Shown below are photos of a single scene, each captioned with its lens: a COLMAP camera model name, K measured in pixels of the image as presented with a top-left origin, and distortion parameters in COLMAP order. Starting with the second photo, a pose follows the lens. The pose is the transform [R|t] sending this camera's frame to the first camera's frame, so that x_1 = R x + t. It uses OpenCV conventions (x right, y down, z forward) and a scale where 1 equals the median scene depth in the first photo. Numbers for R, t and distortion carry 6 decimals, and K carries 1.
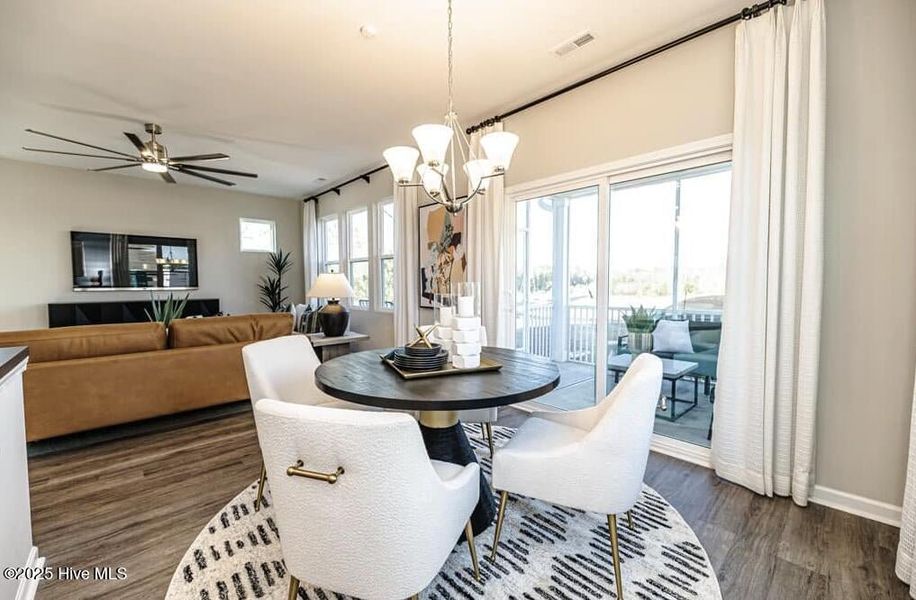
lens RADIAL K [[374.5, 0, 454.3], [0, 374.5, 297.7], [0, 0, 1]] dist [0.000593, -0.000119]
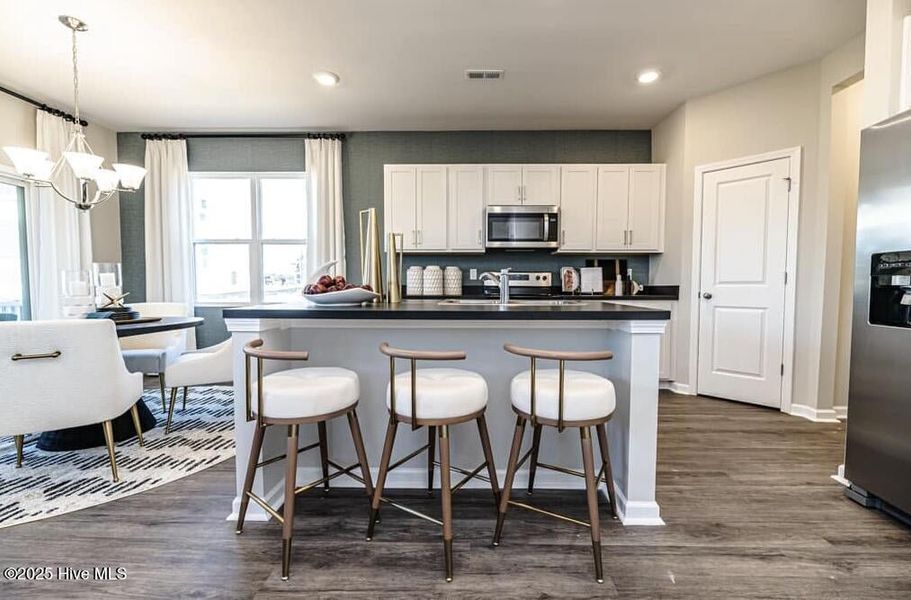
lens RADIAL K [[382.0, 0, 469.8], [0, 382.0, 301.6], [0, 0, 1]] dist [-0.000372, -0.000045]
pose [[-0.722901, -0.026930, 0.690427, -0.935245], [0.028653, 0.997212, 0.068897, 0.020222], [-0.690357, 0.069588, -0.720114, 0.513410]]
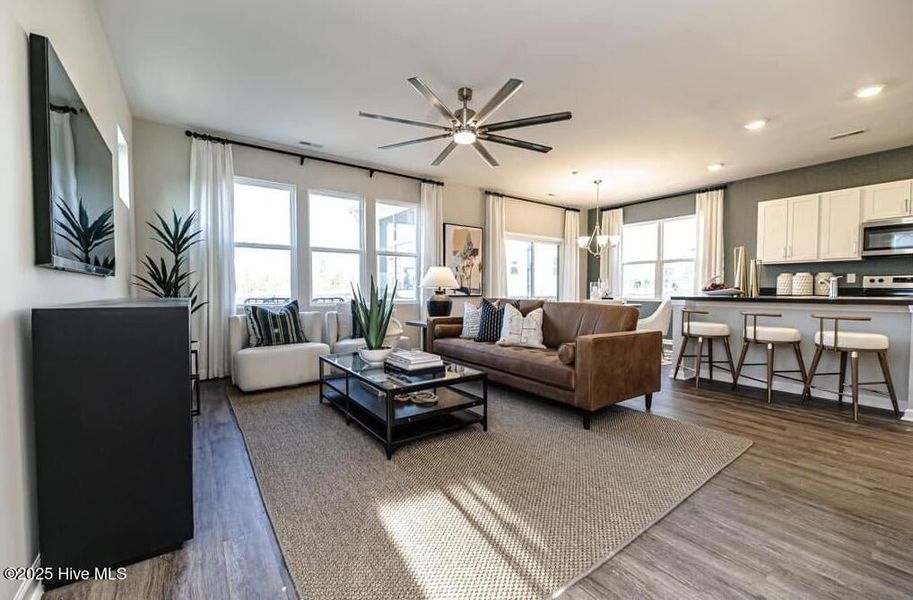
lens RADIAL K [[373.3, 0, 452.8], [0, 373.3, 297.8], [0, 0, 1]] dist [0.000593, -0.000119]
pose [[0.130238, -0.020559, 0.991270, -1.613736], [0.038306, 0.999143, 0.015689, 0.012641], [-0.990742, 0.035928, 0.130914, 0.885283]]
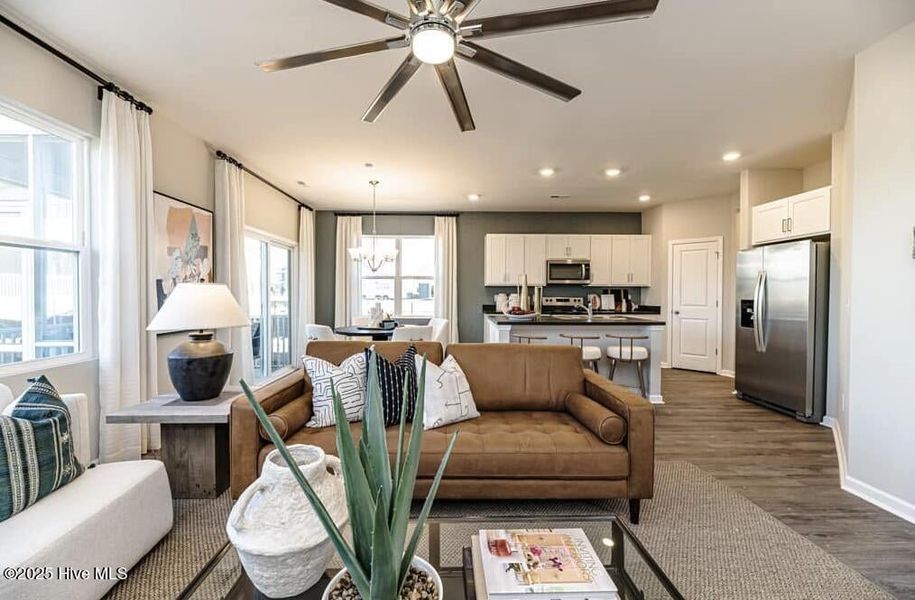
lens RADIAL K [[374.1, 0, 453.8], [0, 374.1, 297.7], [0, 0, 1]] dist [0.000593, -0.000119]
pose [[-0.743703, -0.006179, 0.668482, -1.073470], [0.026510, 0.998898, 0.038727, -0.062613], [-0.667984, 0.046523, -0.742720, 1.271880]]
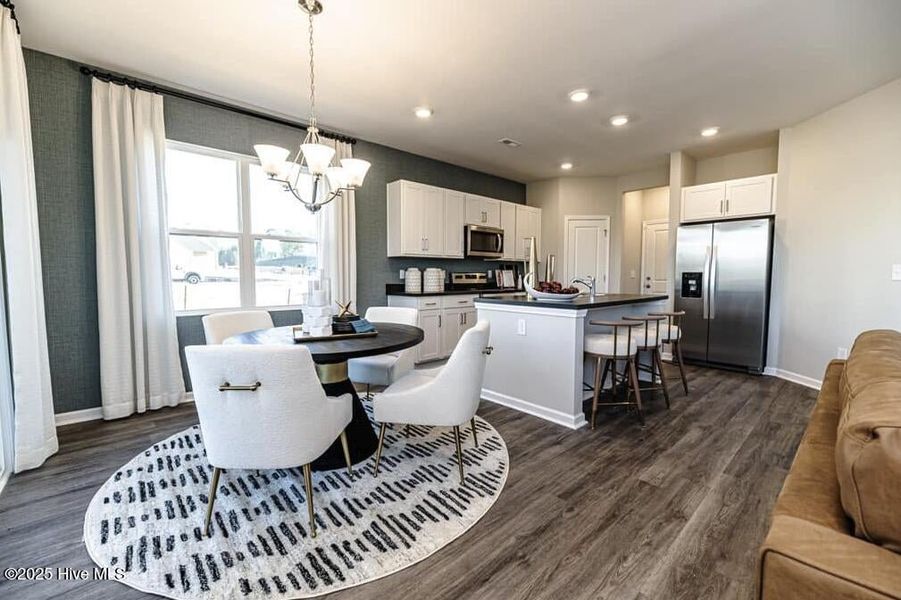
lens RADIAL K [[372.6, 0, 446.8], [0, 372.6, 301.8], [0, 0, 1]] dist [0.001185, -0.000045]
pose [[-0.999907, 0.004057, 0.013026, -0.216222], [0.005459, 0.993976, 0.109463, -0.032030], [-0.012504, 0.109524, -0.993906, 1.083726]]
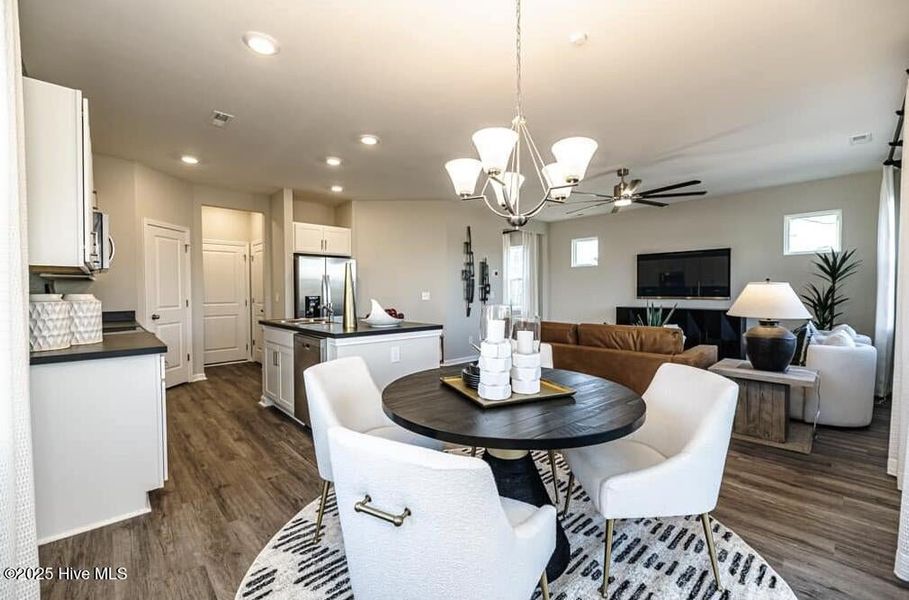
lens RADIAL K [[375.2, 0, 454.5], [0, 375.2, 297.2], [0, 0, 1]] dist [0.001369, 0.000293]
pose [[0.006130, 0.021970, -0.999740, 0.441105], [-0.034975, 0.999152, 0.021743, -0.035773], [0.999369, 0.034832, 0.006893, 0.415231]]
